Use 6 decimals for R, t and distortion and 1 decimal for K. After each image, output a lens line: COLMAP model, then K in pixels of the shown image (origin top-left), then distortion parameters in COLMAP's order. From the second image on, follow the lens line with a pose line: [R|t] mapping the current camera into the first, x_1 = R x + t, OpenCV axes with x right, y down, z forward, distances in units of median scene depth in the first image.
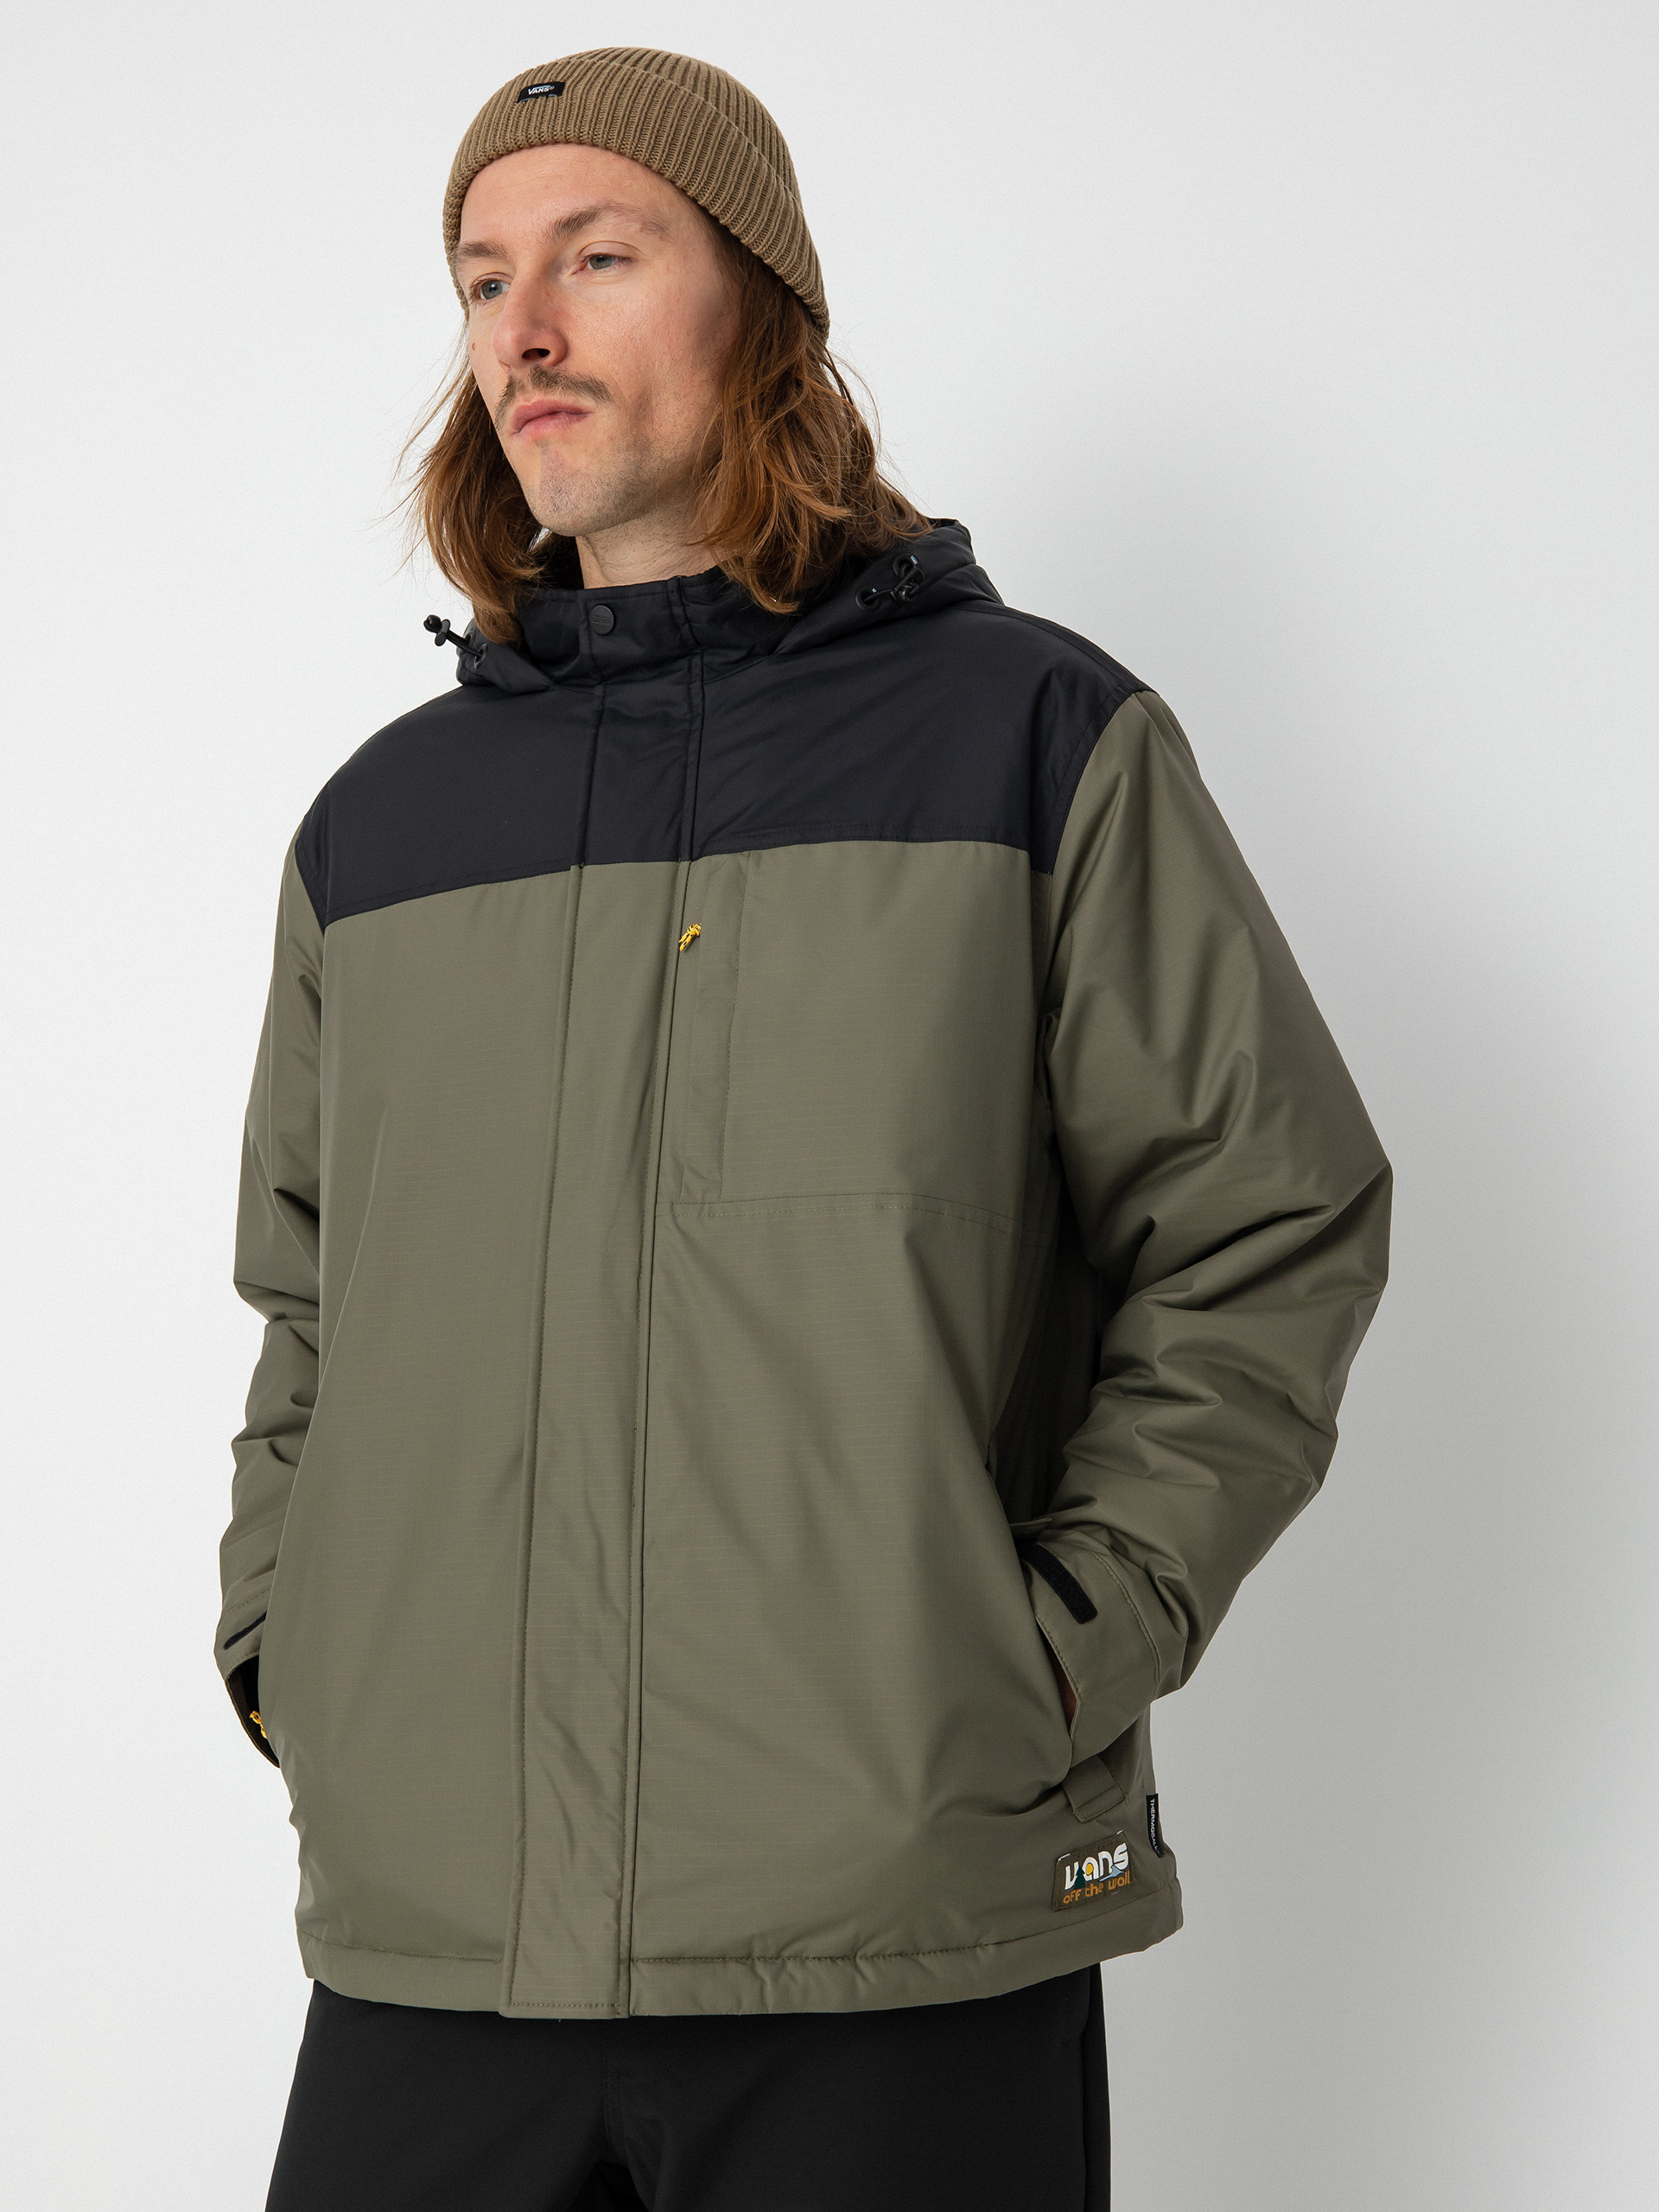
lens RADIAL K [[3263.9, 0, 829.5], [0, 3263.9, 1106.0], [0, 0, 1]] dist [0.132450, -0.025786]
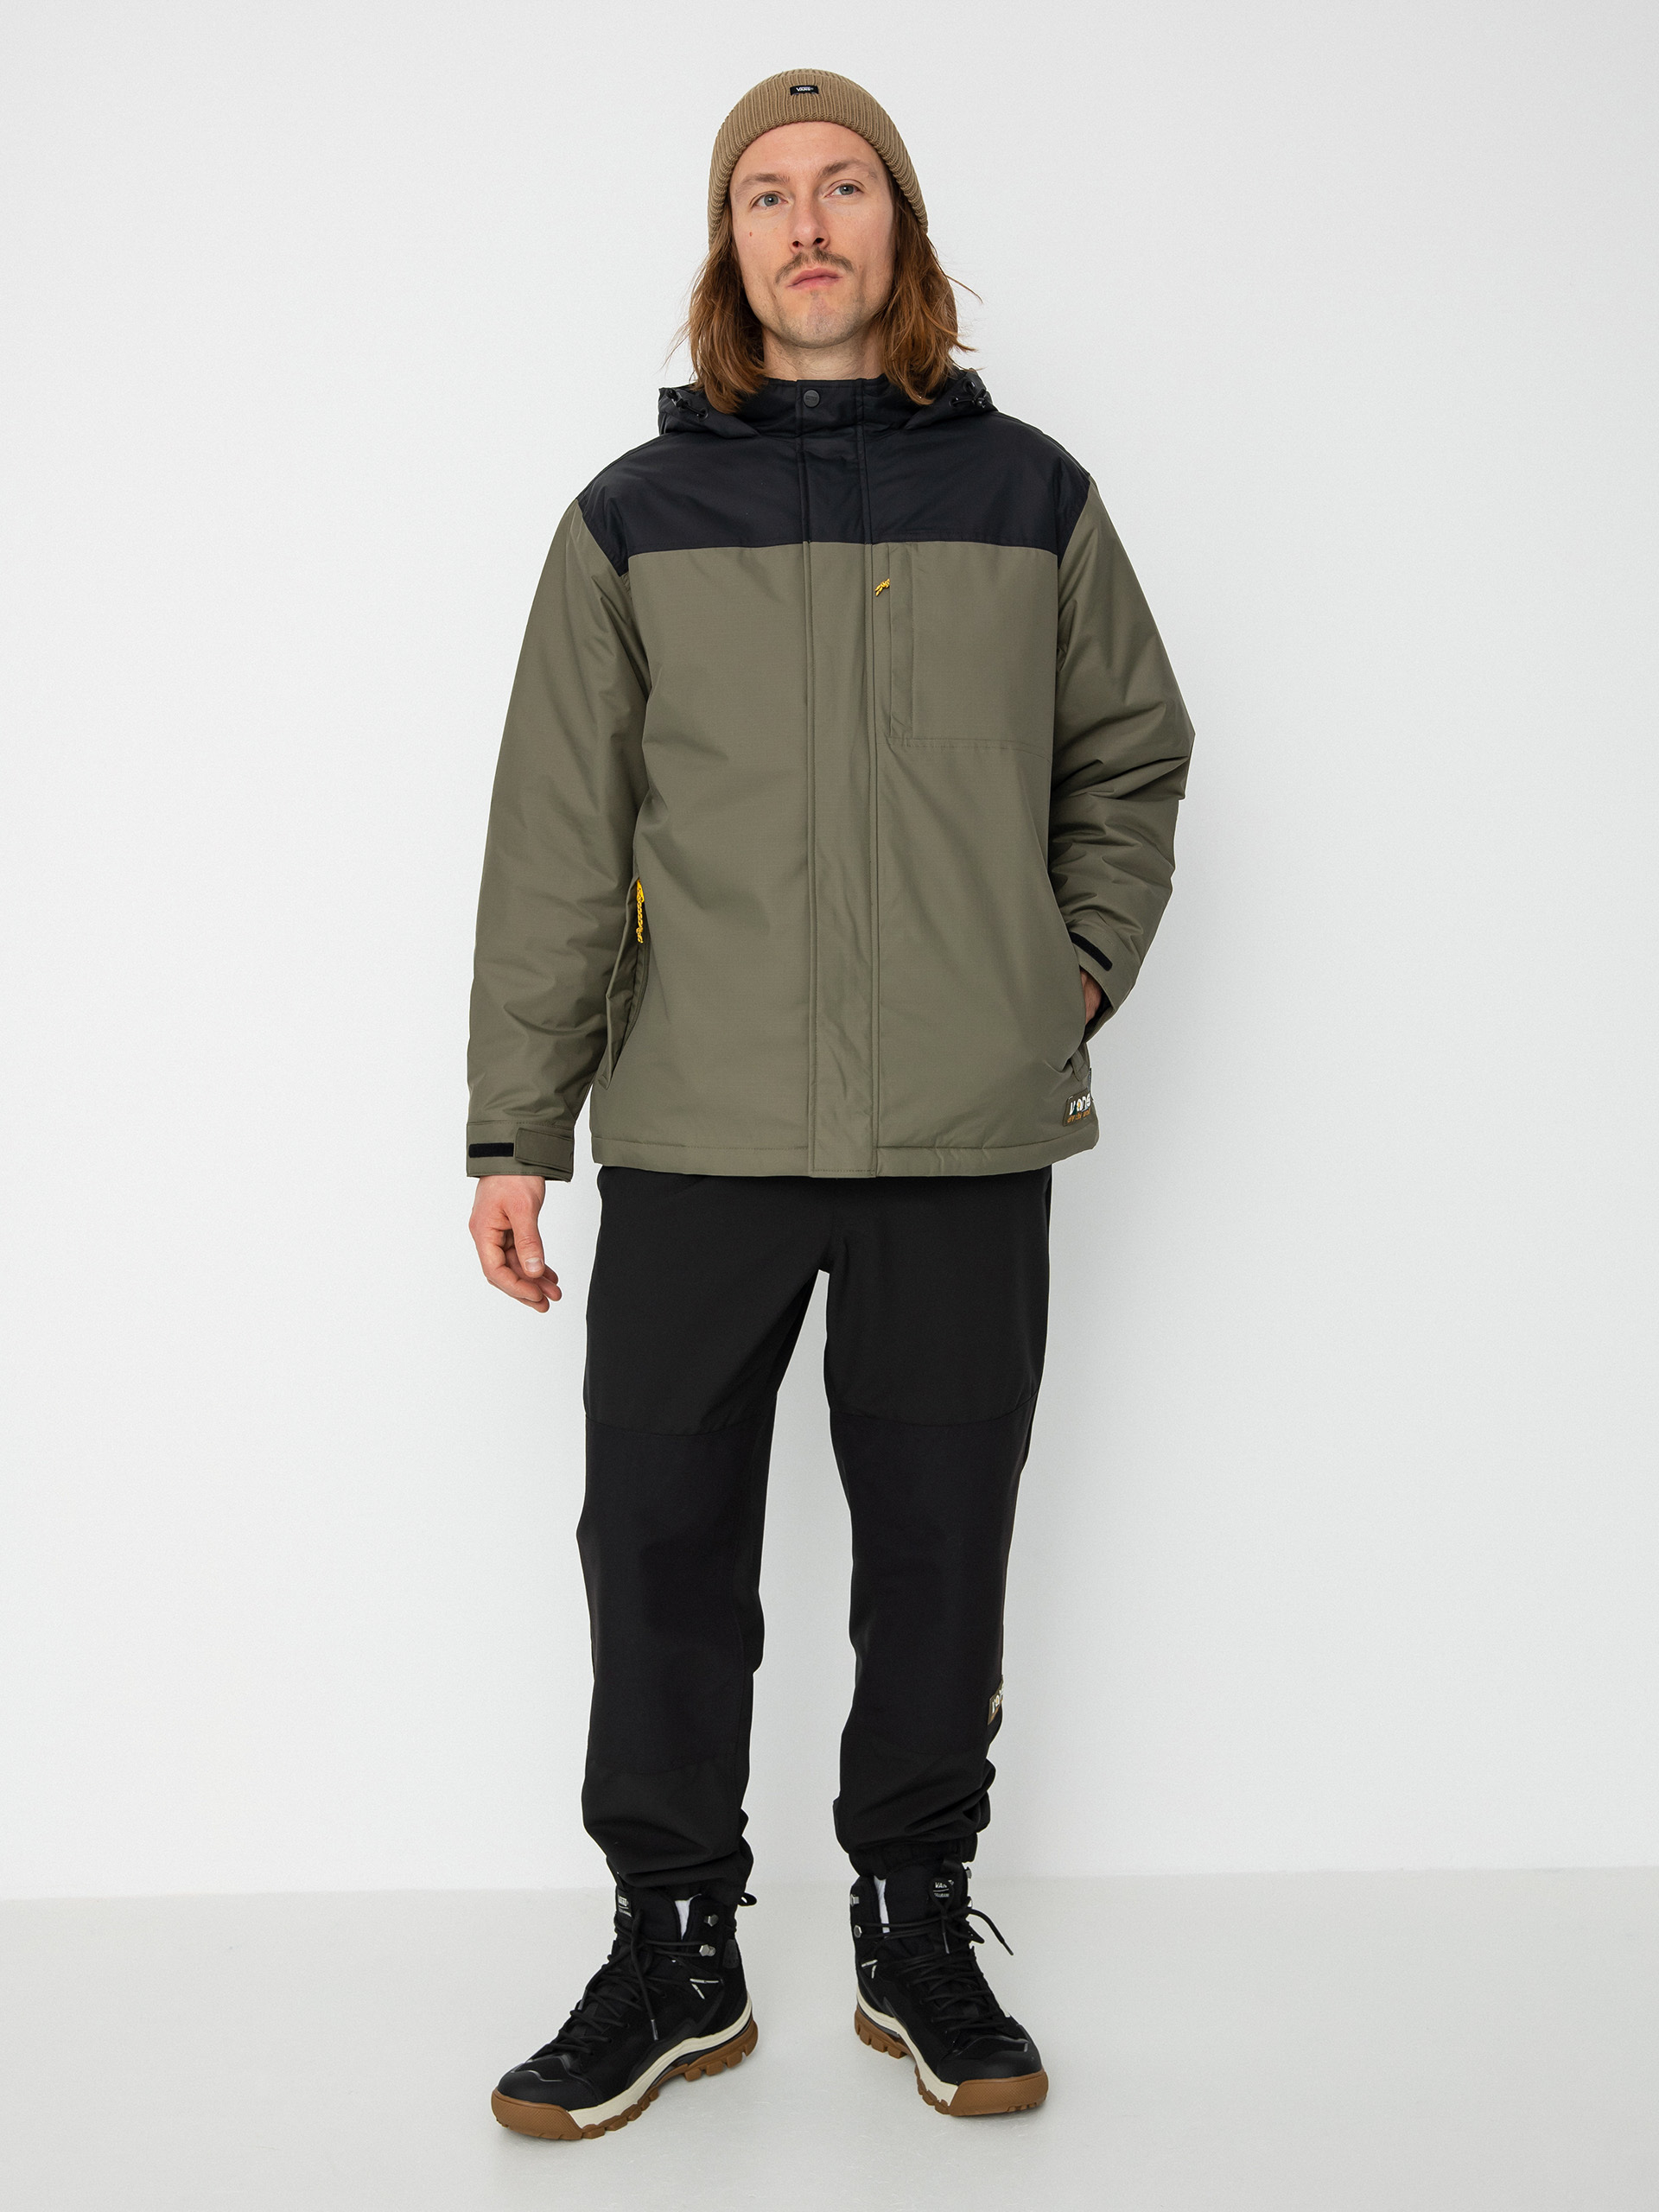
lens RADIAL K [[2525.5, 0, 829.5], [0, 2525.5, 1106.0], [0, 0, 1]] dist [-0.013267, 0.000473]
pose [[0.923546, -0.001110, 0.383487, -0.583374], [-0.040168, 0.994215, 0.099615, 0.090237], [-0.381379, -0.107403, 0.918158, -0.263785]]
